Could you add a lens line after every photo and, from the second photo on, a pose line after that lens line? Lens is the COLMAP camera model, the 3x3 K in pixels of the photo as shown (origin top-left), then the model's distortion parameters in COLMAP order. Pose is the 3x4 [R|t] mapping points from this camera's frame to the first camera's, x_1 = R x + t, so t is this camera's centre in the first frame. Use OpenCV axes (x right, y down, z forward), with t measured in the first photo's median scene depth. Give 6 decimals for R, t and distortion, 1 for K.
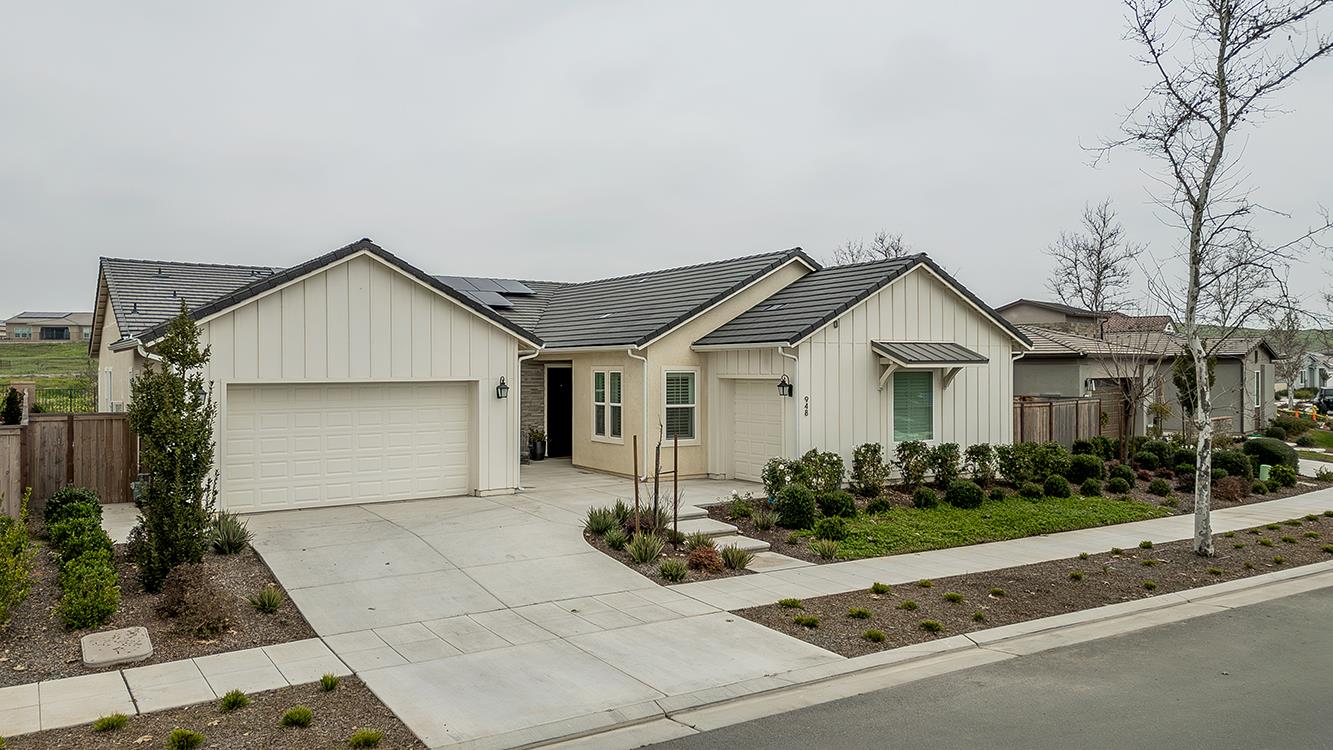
lens RADIAL K [[958.1, 0, 653.2], [0, 958.1, 373.8], [0, 0, 1]] dist [0.075899, -0.044410]
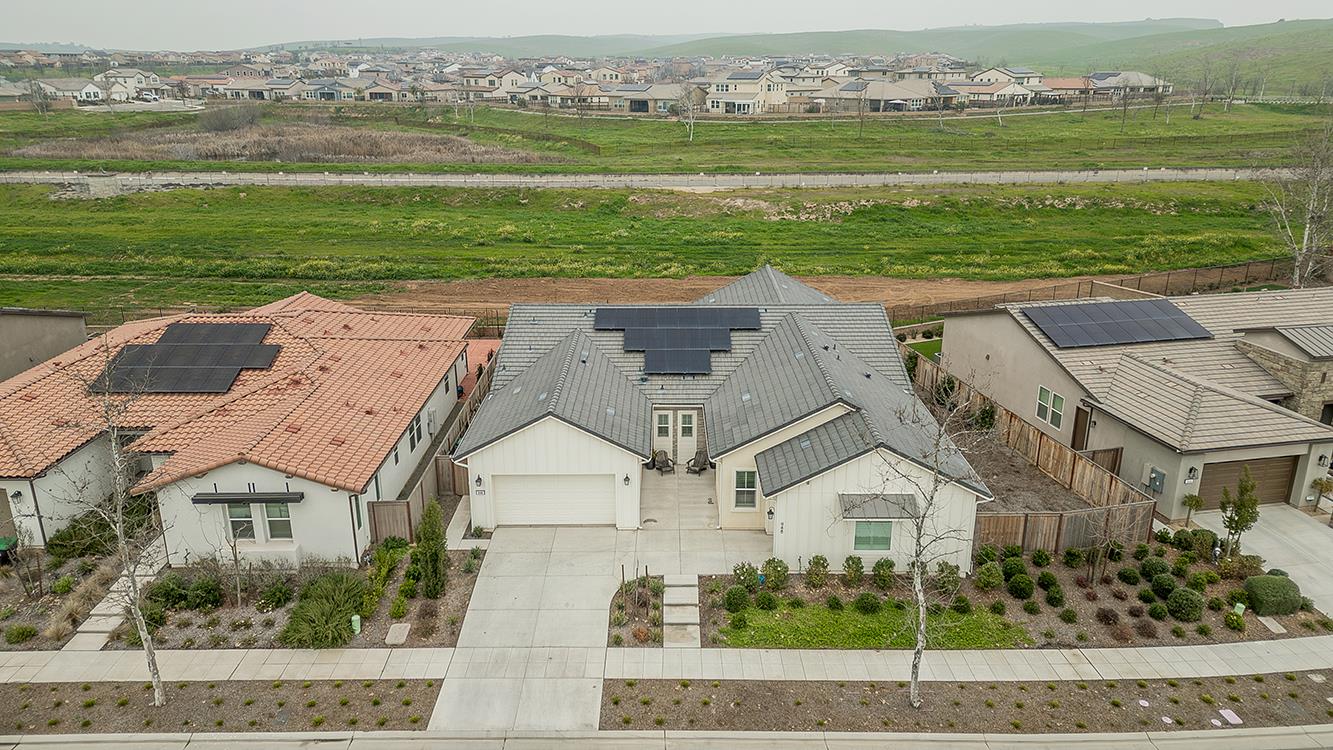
lens RADIAL K [[928.6, 0, 671.0], [0, 928.6, 378.5], [0, 0, 1]] dist [0.077685, -0.039110]
pose [[0.845957, 0.174698, -0.503823, 0.834163], [-0.008292, 0.949009, 0.315141, -0.784418], [0.533186, -0.262418, 0.804269, -0.364399]]
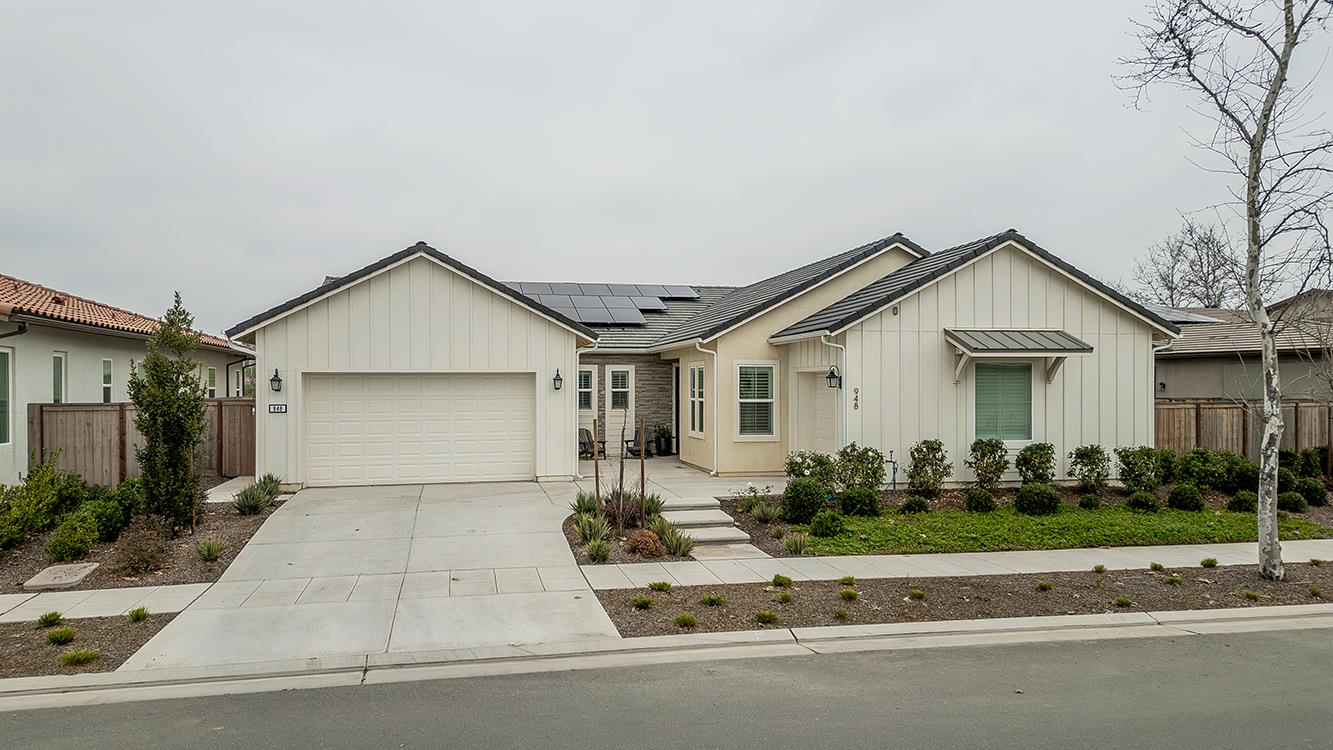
lens RADIAL K [[938.4, 0, 672.0], [0, 938.4, 390.5], [0, 0, 1]] dist [0.081779, -0.052910]
pose [[0.942109, 0.001527, -0.335303, 0.325470], [-0.001900, 0.999998, -0.000786, 0.029190], [0.335301, 0.001377, 0.942110, 0.079970]]
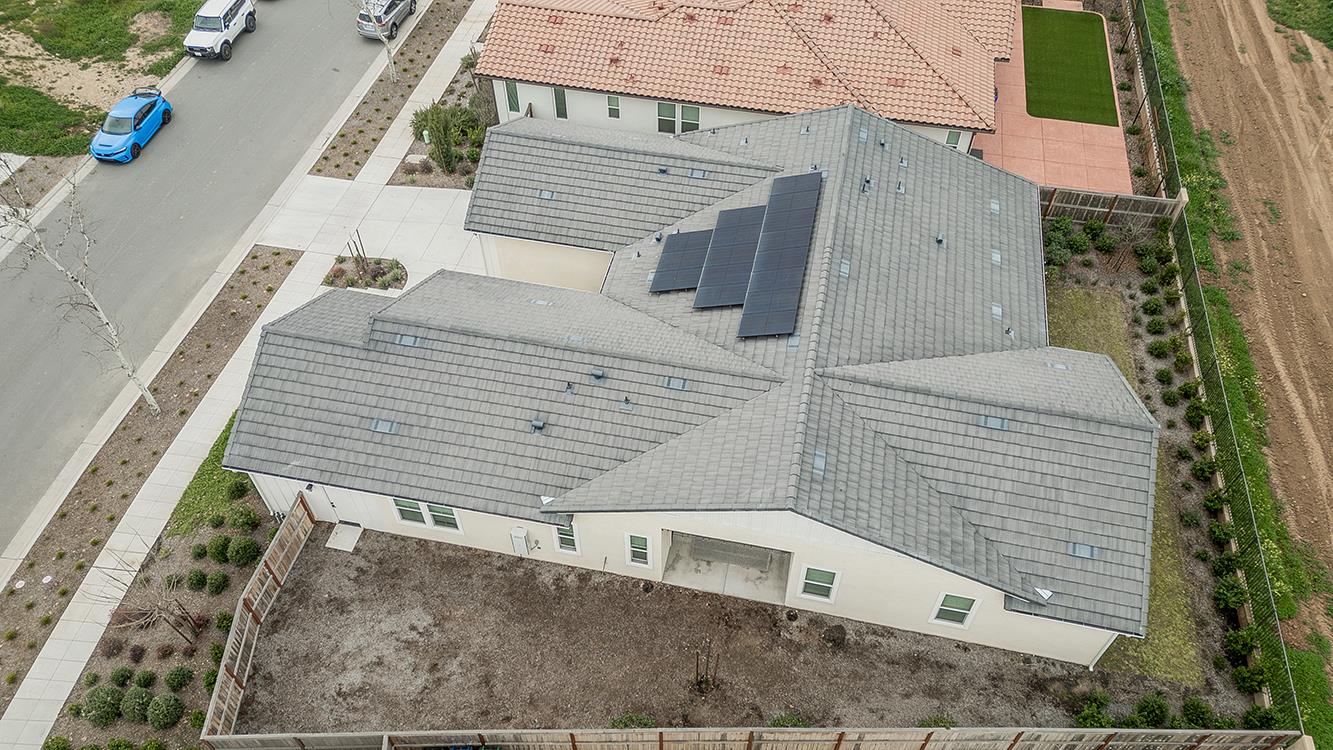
lens RADIAL K [[938.4, 0, 672.0], [0, 938.4, 390.5], [0, 0, 1]] dist [0.081779, -0.052910]
pose [[-0.697661, 0.547687, -0.461853, 0.639778], [-0.009925, 0.637210, 0.770626, -1.297287], [0.716359, 0.542220, -0.439121, 2.395278]]
